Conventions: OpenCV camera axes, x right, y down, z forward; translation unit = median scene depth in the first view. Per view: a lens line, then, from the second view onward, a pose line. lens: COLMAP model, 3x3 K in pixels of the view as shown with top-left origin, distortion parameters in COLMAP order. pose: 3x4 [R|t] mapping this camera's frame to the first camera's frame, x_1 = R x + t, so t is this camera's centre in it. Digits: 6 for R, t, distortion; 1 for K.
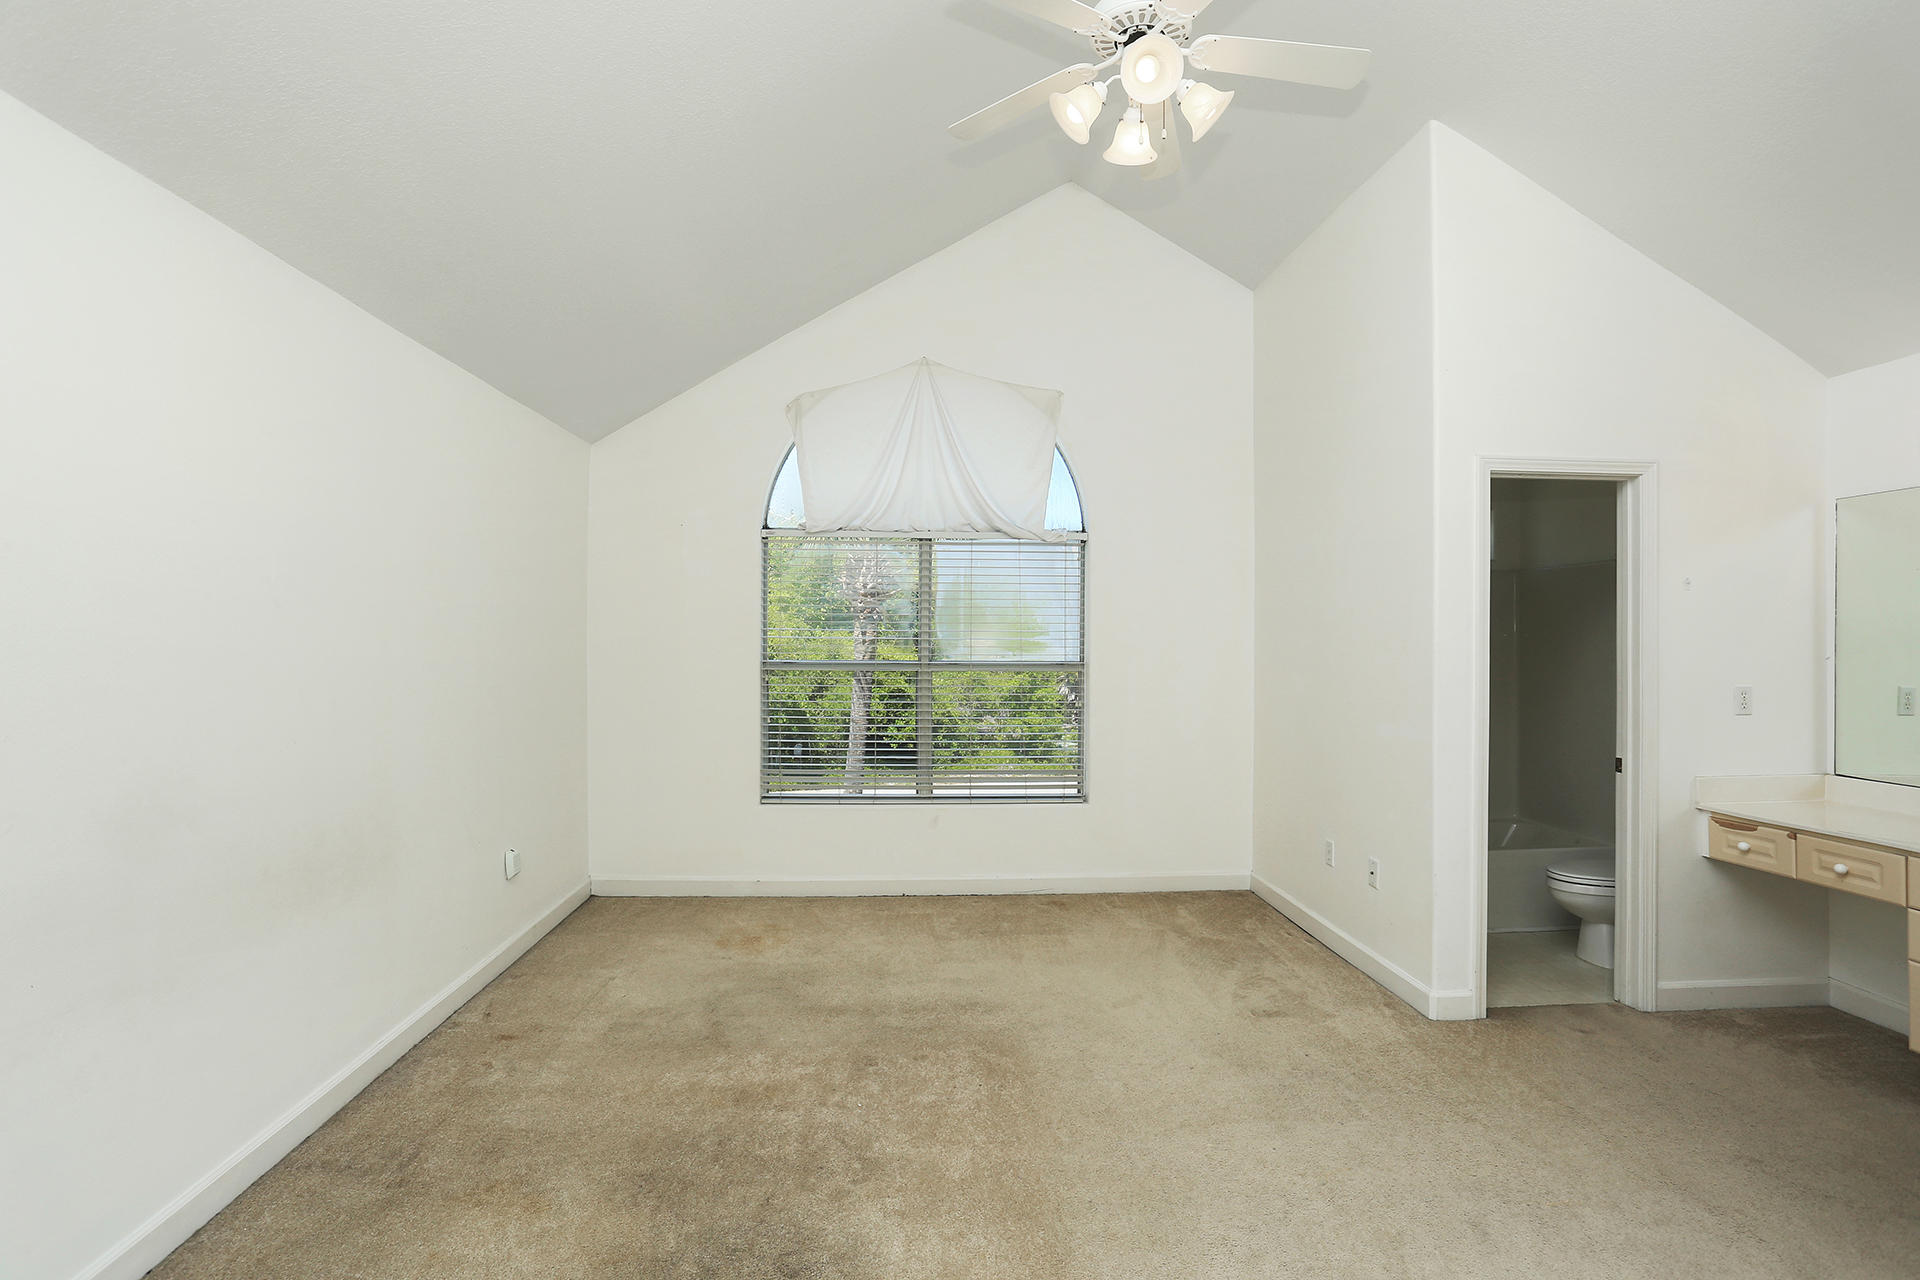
lens RADIAL K [[956.7, 0, 957.5], [0, 956.7, 624.0], [0, 0, 1]] dist [-0.083004, 0.058194]
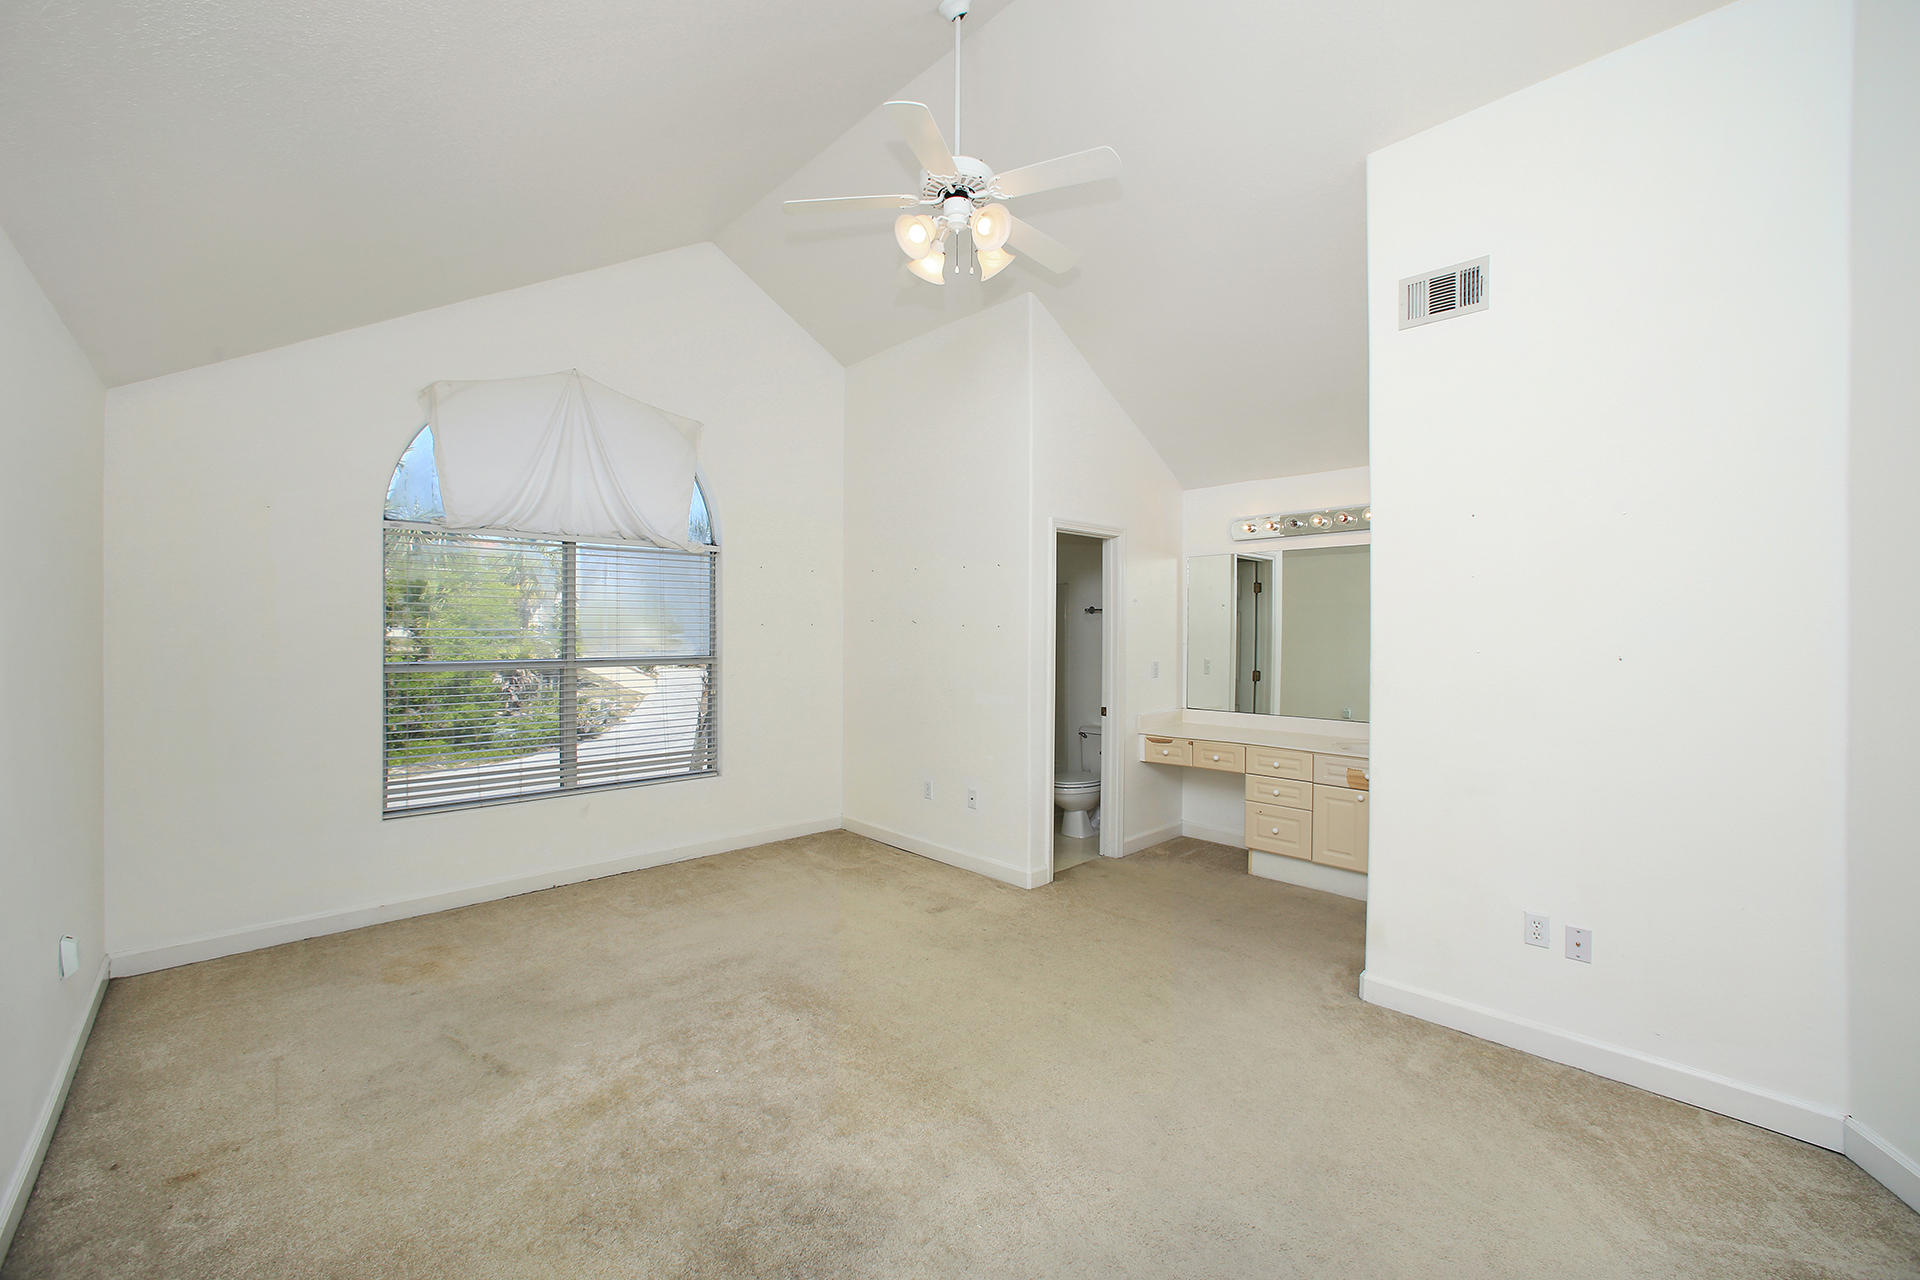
lens RADIAL K [[785.3, 0, 960.5], [0, 785.3, 610.8], [0, 0, 1]] dist [-0.002541, 0.000345]
pose [[0.770333, 0.009795, 0.637566, -0.305251], [-0.005290, 0.999946, -0.008970, -0.009730], [-0.637620, 0.003538, 0.770343, 0.075493]]
